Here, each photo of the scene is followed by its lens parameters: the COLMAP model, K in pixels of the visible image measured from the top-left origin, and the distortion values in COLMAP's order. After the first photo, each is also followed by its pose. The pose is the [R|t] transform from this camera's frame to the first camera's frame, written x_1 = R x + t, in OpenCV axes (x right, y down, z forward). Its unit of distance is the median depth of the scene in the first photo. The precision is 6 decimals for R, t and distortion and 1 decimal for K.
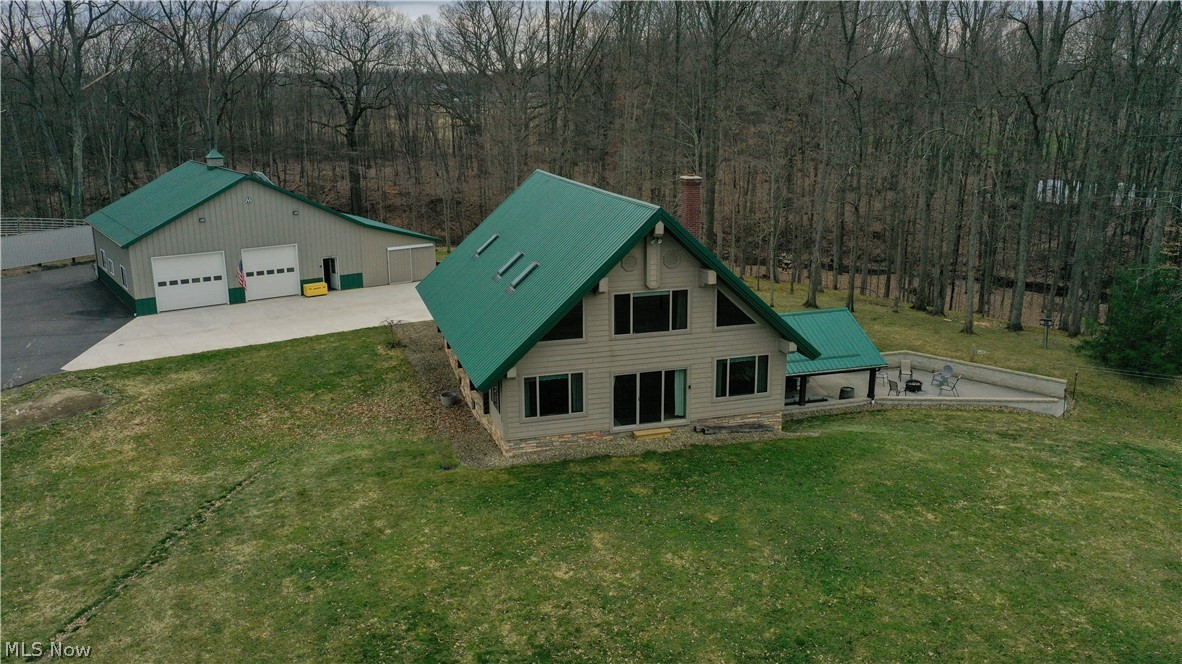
lens RADIAL K [[929.2, 0, 586.4], [0, 929.2, 328.5], [0, 0, 1]] dist [-0.001829, -0.002193]
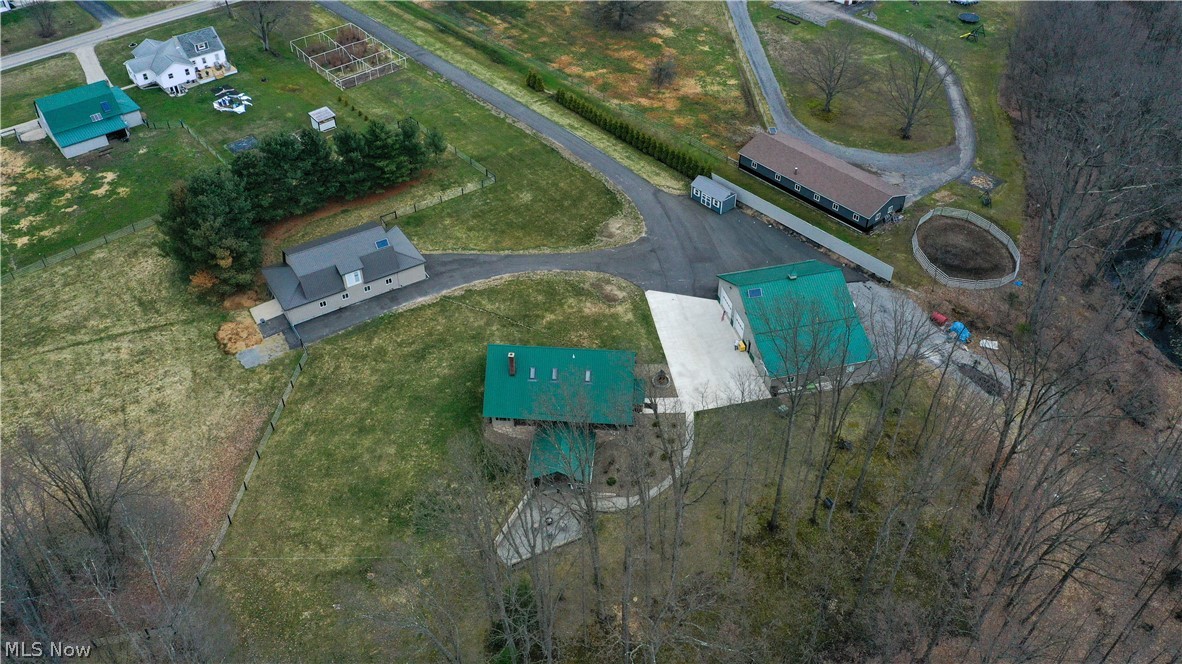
lens RADIAL K [[929.2, 0, 589.6], [0, 929.2, 331.0], [0, 0, 1]] dist [-0.001829, -0.002193]
pose [[-0.367487, 0.607897, -0.703857, 2.177737], [-0.217505, 0.679649, 0.700549, -2.478374], [0.904237, 0.410535, -0.117541, 1.593159]]
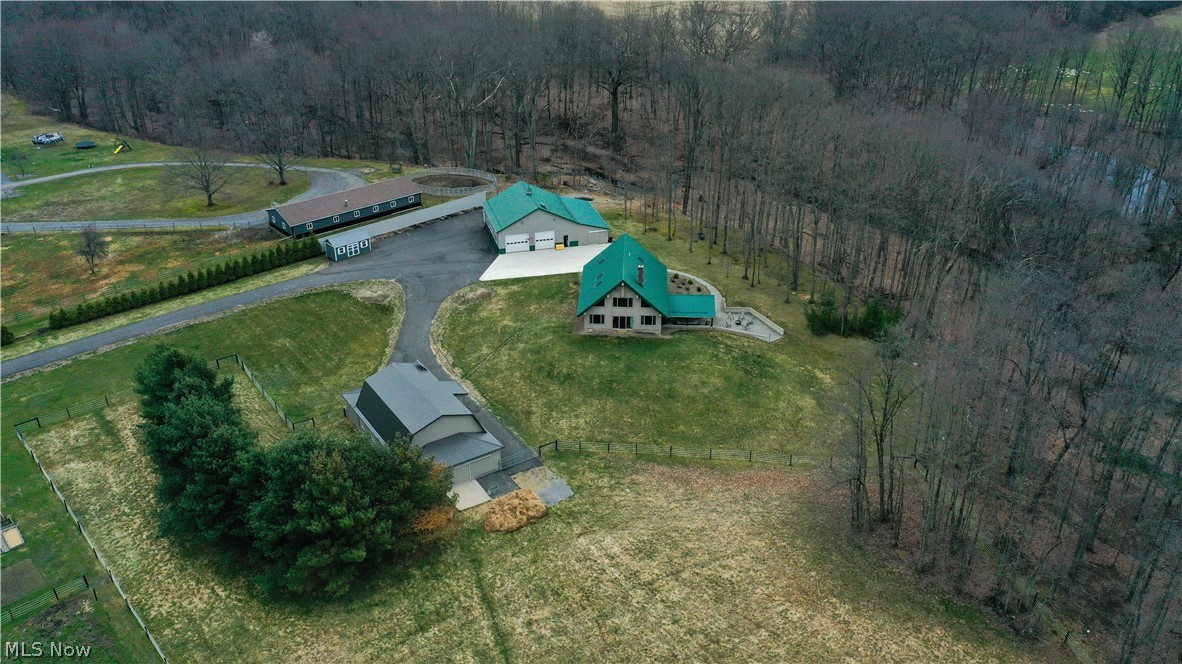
lens RADIAL K [[929.2, 0, 591.9], [0, 929.2, 330.2], [0, 0, 1]] dist [-0.001829, -0.002193]
pose [[0.942026, 0.158999, -0.295478, 1.080235], [-0.085882, 0.965522, 0.245748, -0.822161], [0.324364, -0.206125, 0.923201, -2.582203]]
